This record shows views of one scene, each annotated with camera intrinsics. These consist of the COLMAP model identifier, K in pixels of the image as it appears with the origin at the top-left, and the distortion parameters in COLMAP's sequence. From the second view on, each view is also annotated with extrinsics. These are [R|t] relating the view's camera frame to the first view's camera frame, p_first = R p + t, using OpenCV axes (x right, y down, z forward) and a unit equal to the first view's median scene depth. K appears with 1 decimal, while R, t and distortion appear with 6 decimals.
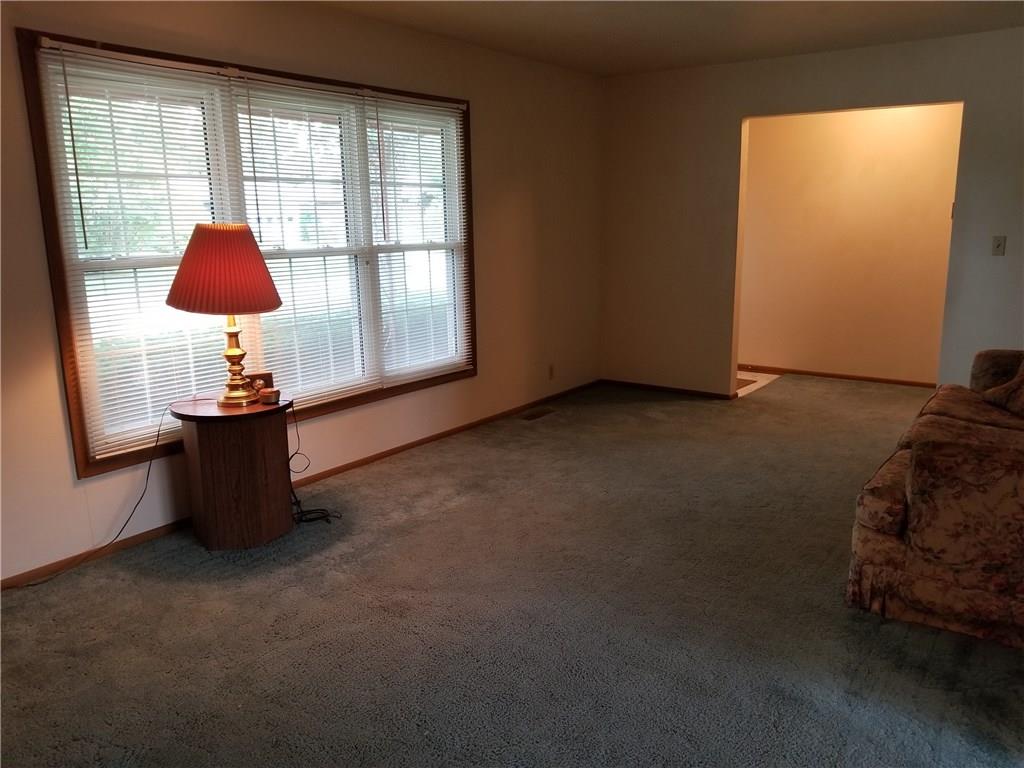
lens RADIAL K [[798.4, 0, 522.1], [0, 798.4, 389.2], [0, 0, 1]] dist [0.081750, -0.126393]
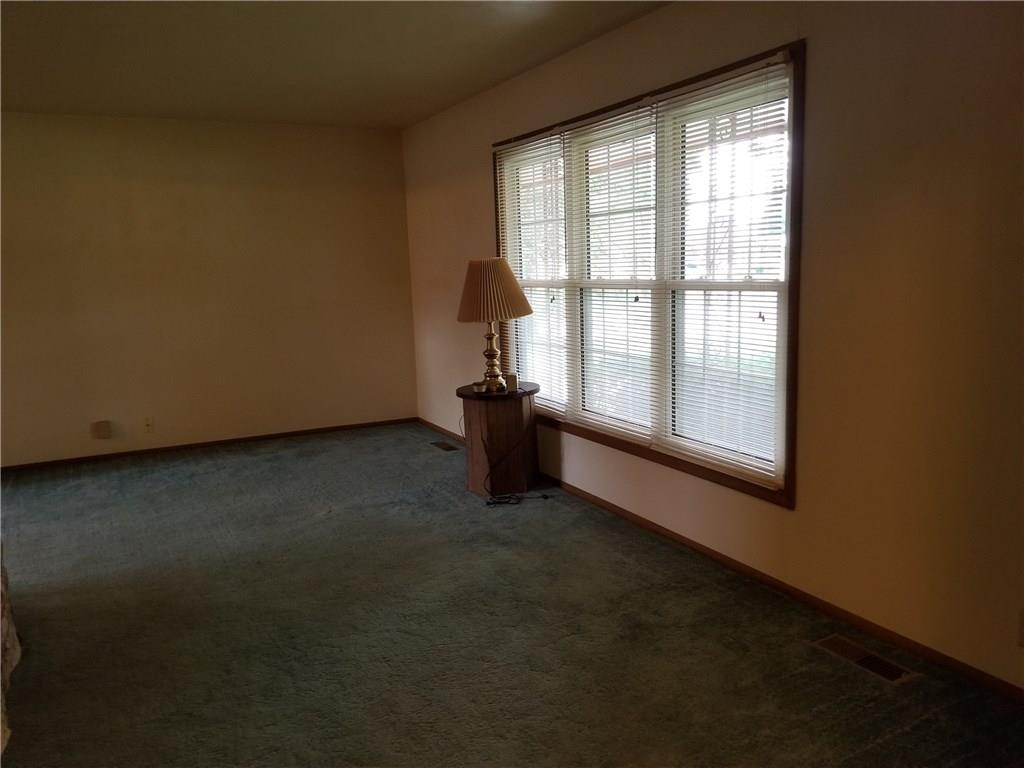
lens RADIAL K [[799.1, 0, 522.1], [0, 799.1, 376.3], [0, 0, 1]] dist [0.082526, -0.135867]
pose [[-0.424831, 0.153496, -0.892164, 0.614740], [-0.150950, 0.959712, 0.236997, -0.252574], [0.892599, 0.235356, -0.384546, 1.186770]]
